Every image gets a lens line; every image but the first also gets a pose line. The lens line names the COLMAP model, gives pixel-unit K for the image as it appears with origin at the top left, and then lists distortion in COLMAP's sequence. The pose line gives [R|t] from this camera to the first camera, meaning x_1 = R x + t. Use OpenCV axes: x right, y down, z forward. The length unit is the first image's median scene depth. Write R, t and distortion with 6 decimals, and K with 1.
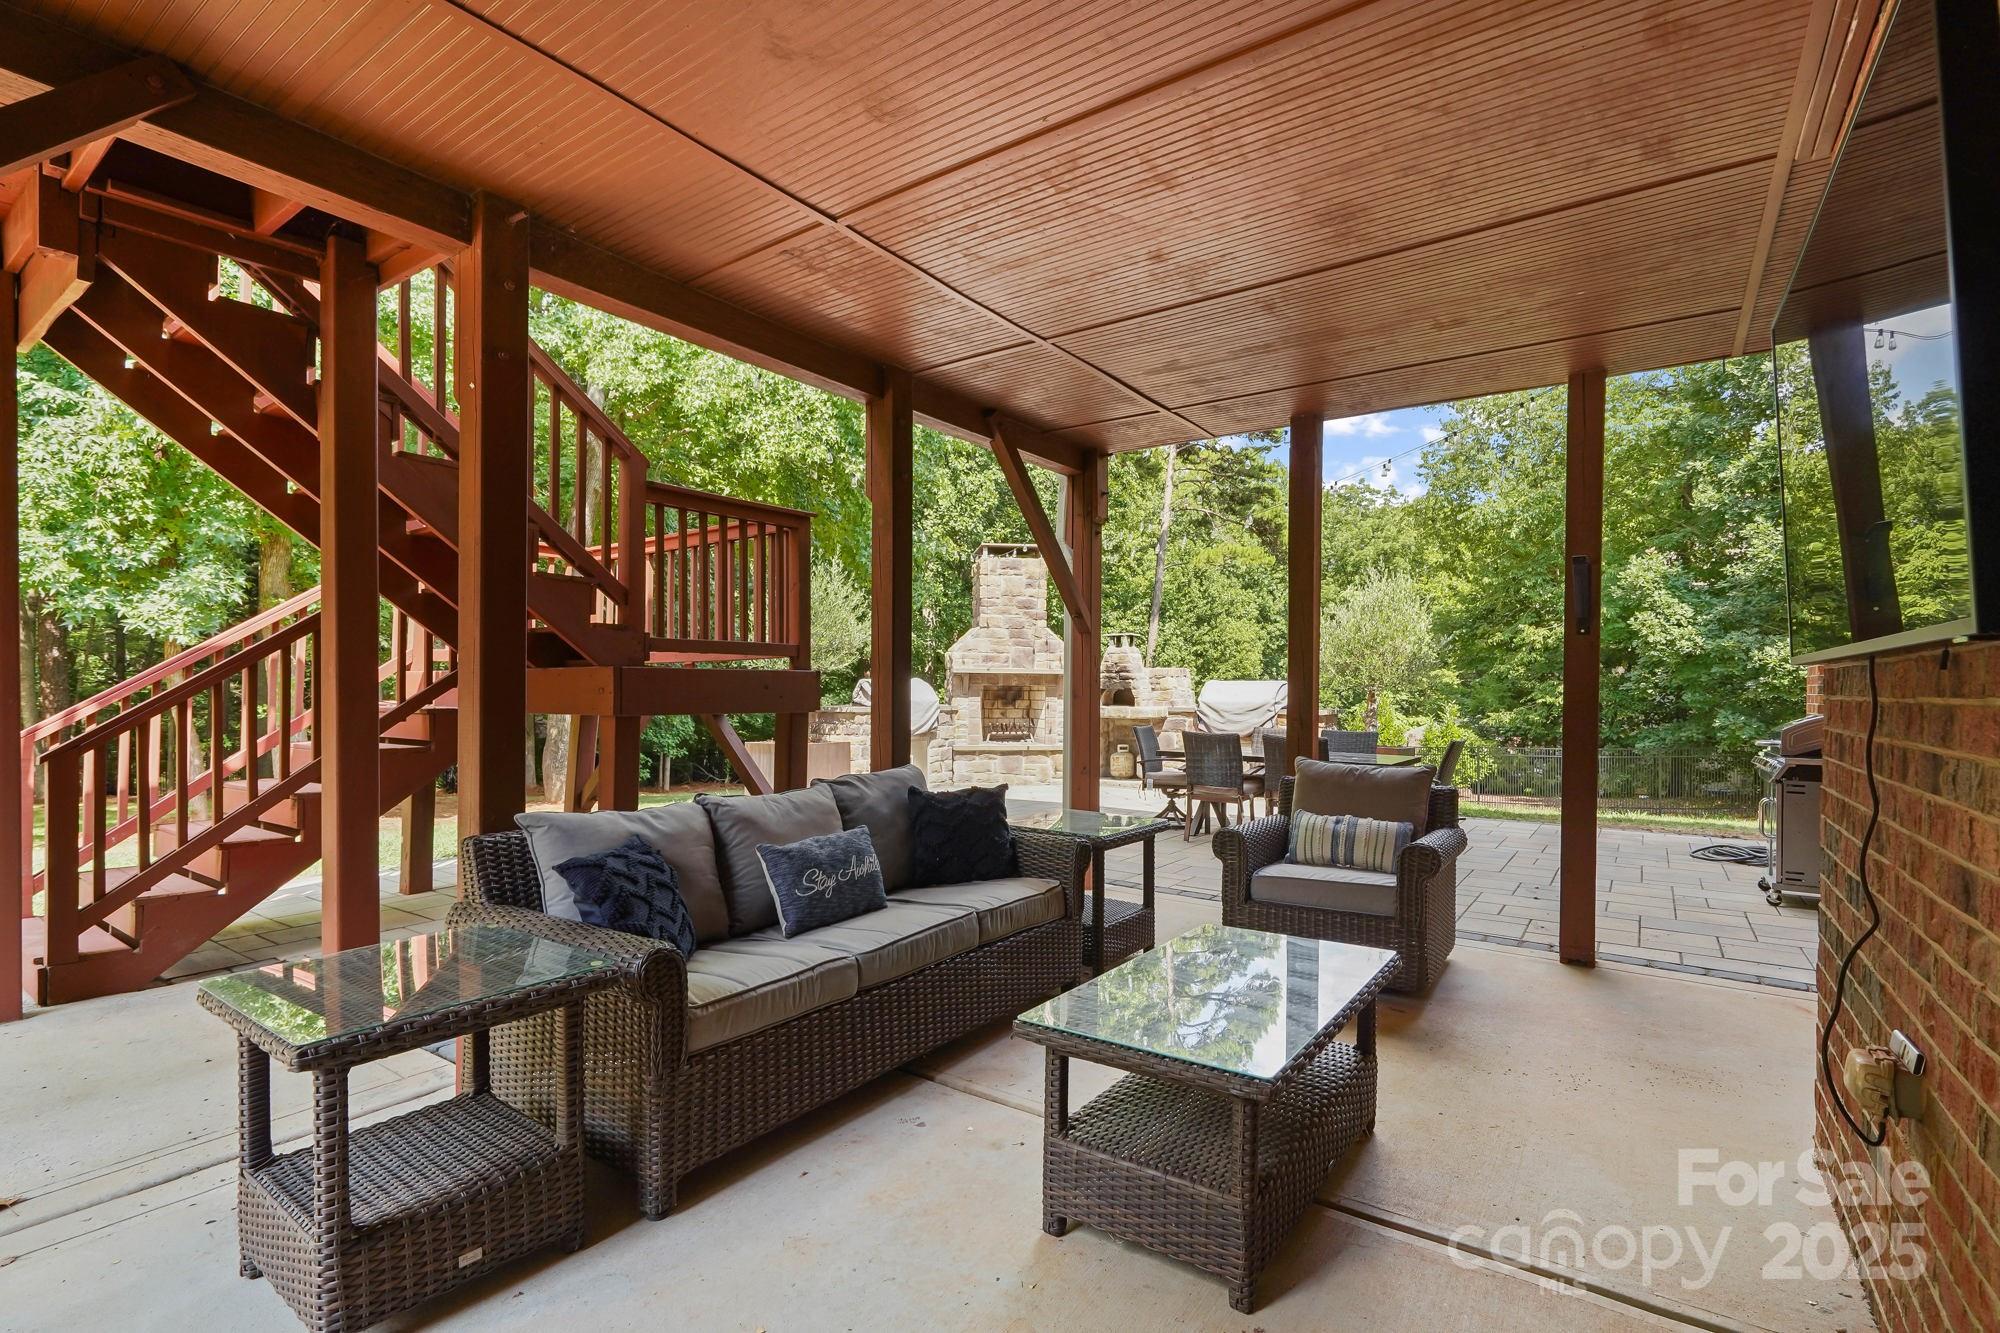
lens RADIAL K [[940.9, 0, 1000.6], [0, 940.9, 691.4], [0, 0, 1]] dist [-0.006726, -0.000275]
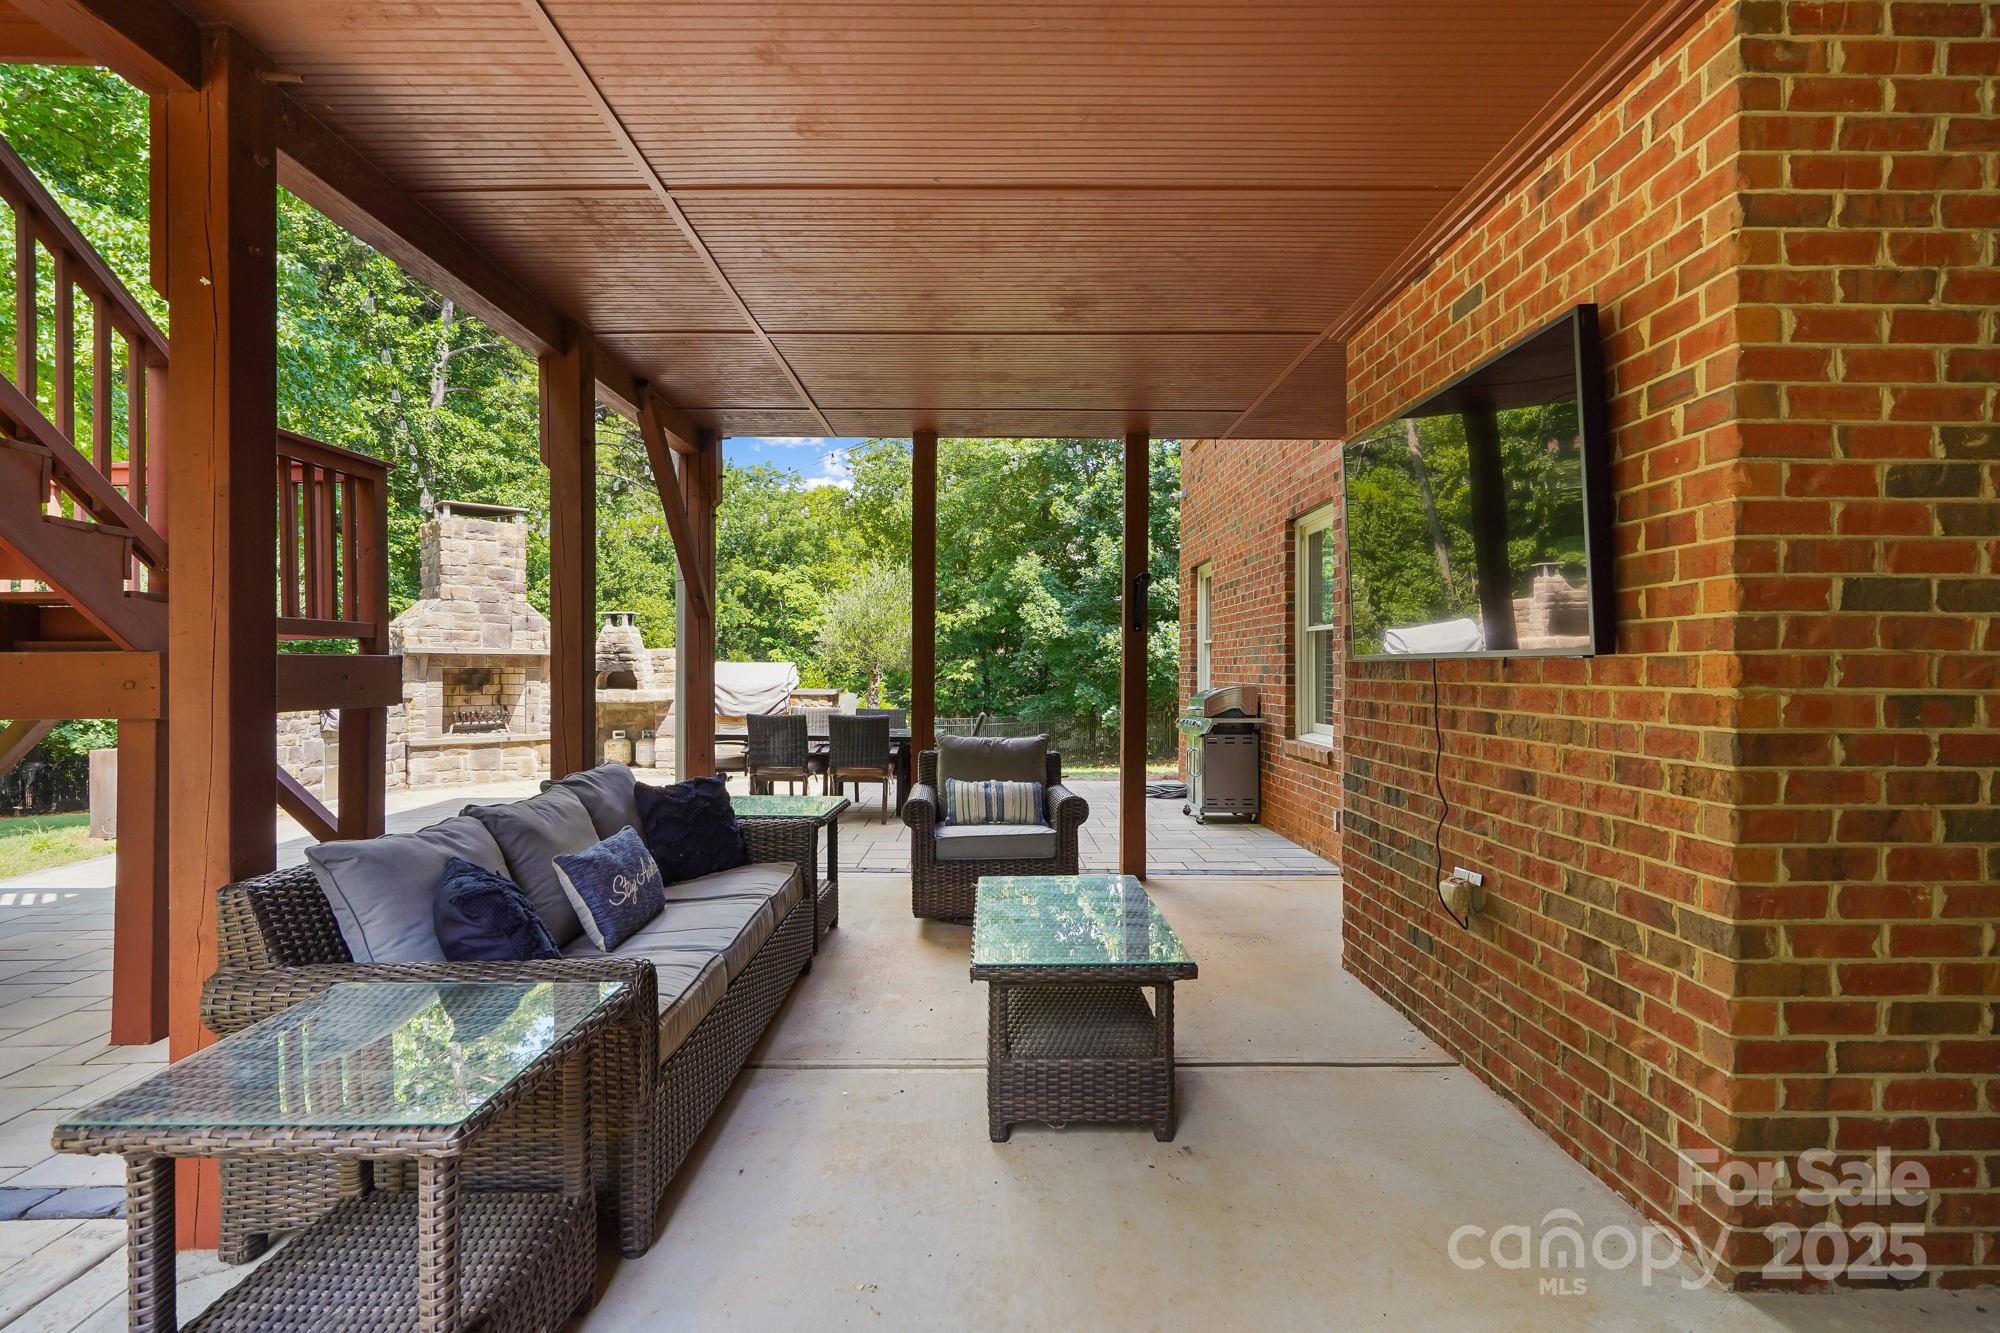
lens RADIAL K [[960.5, 0, 1006.1], [0, 960.5, 671.9], [0, 0, 1]] dist [0.001777, 0.000433]
pose [[0.811536, -0.008531, 0.584240, -0.116397], [0.006870, 0.999964, 0.005059, -0.003896], [-0.584262, -0.000092, 0.811565, 0.001537]]
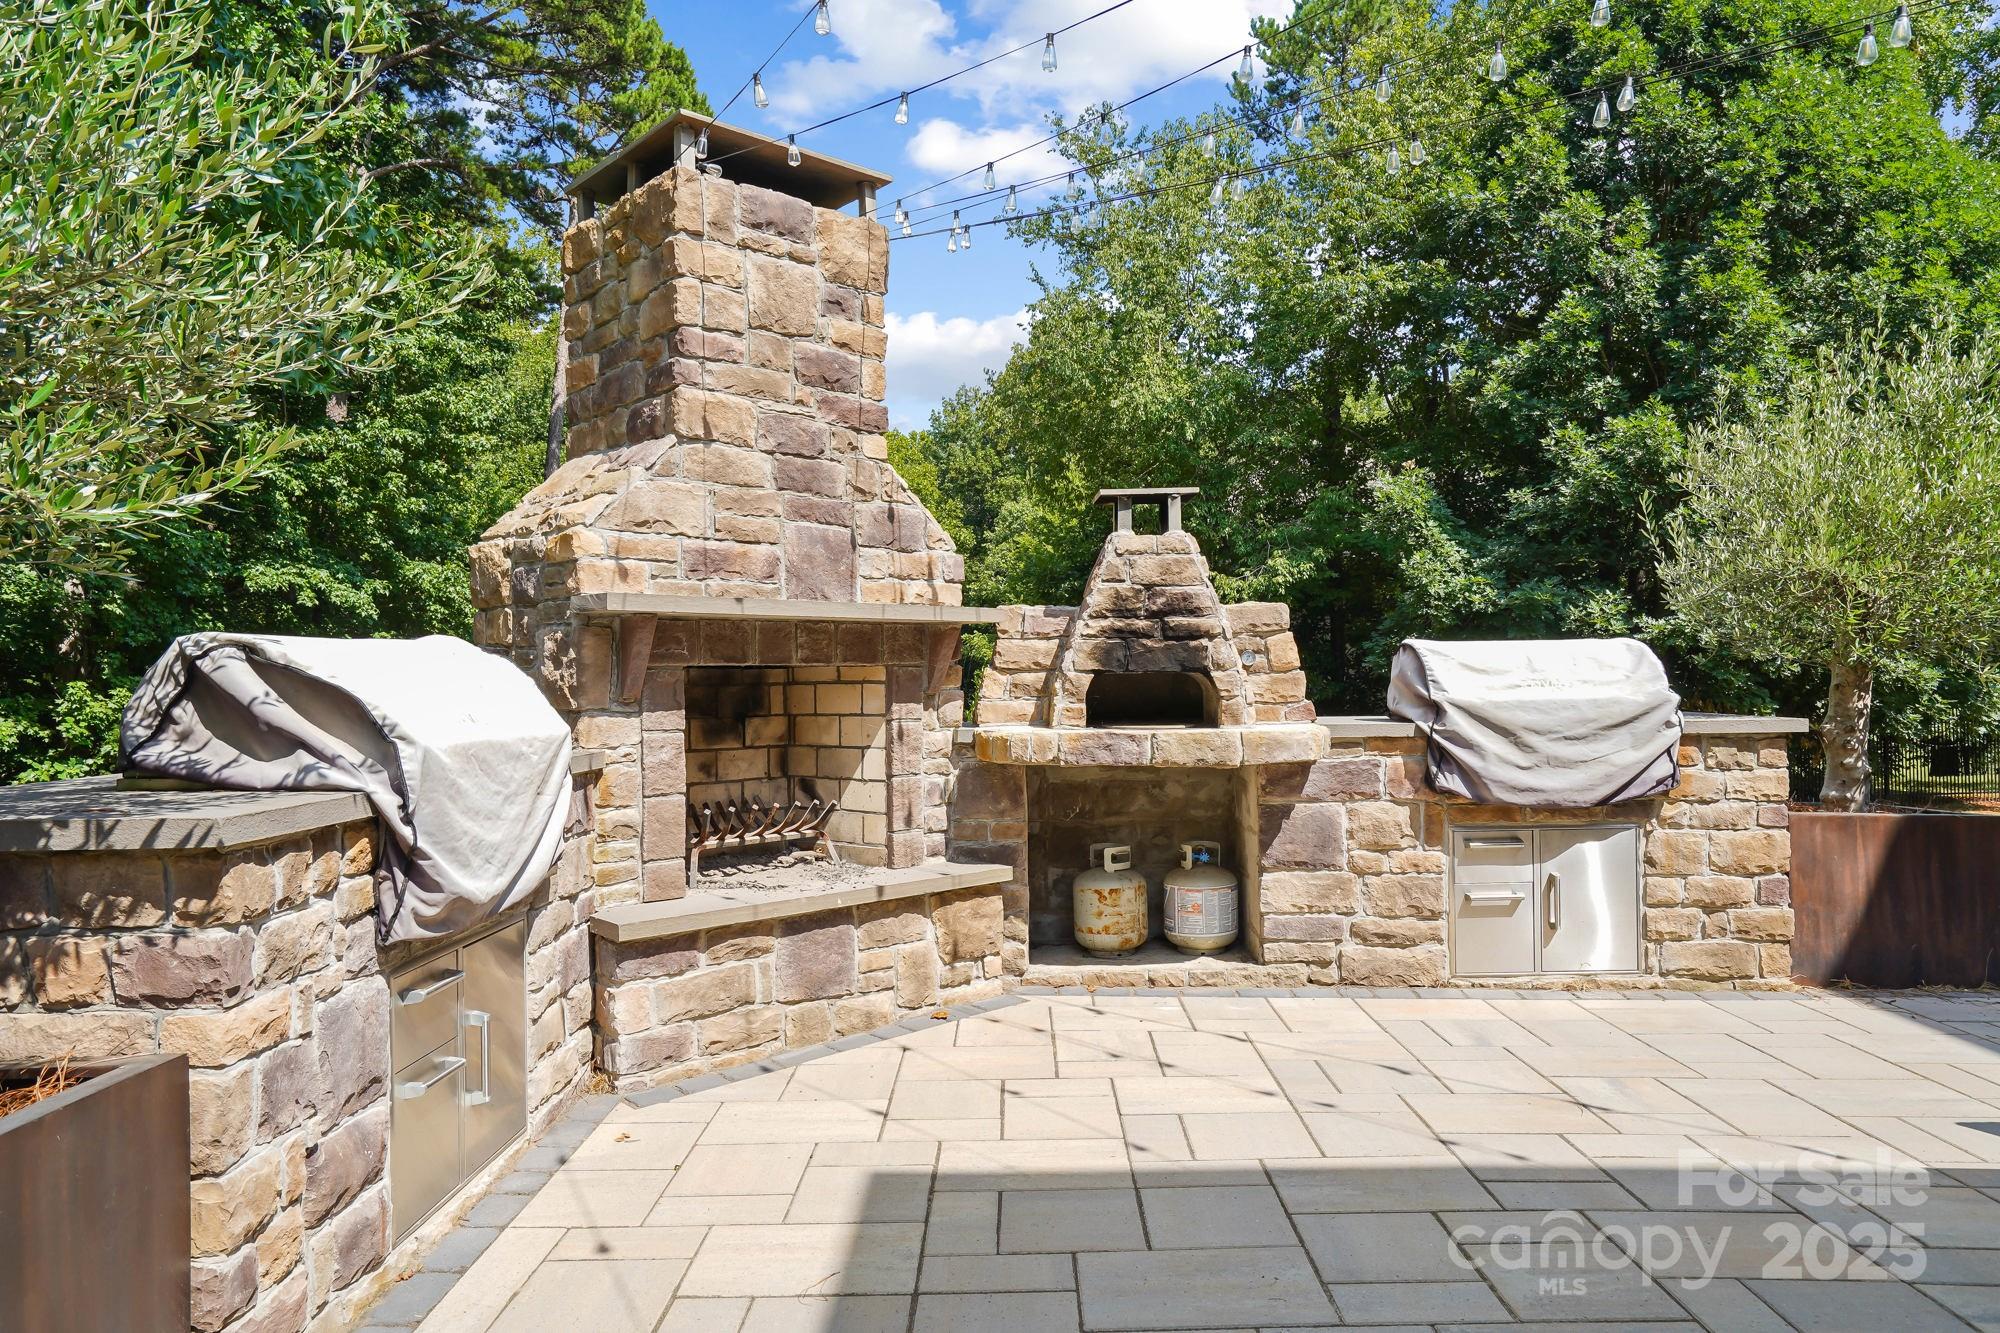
lens RADIAL K [[1281.3, 0, 1000.0], [0, 1281.3, 666.5], [0, 0, 1]] dist [-0.021109, 0.032630]
pose [[0.829123, -0.014239, 0.558885, -0.145686], [0.021721, 0.999741, -0.006752, -0.002007], [-0.558644, 0.017738, 0.829218, 0.671847]]
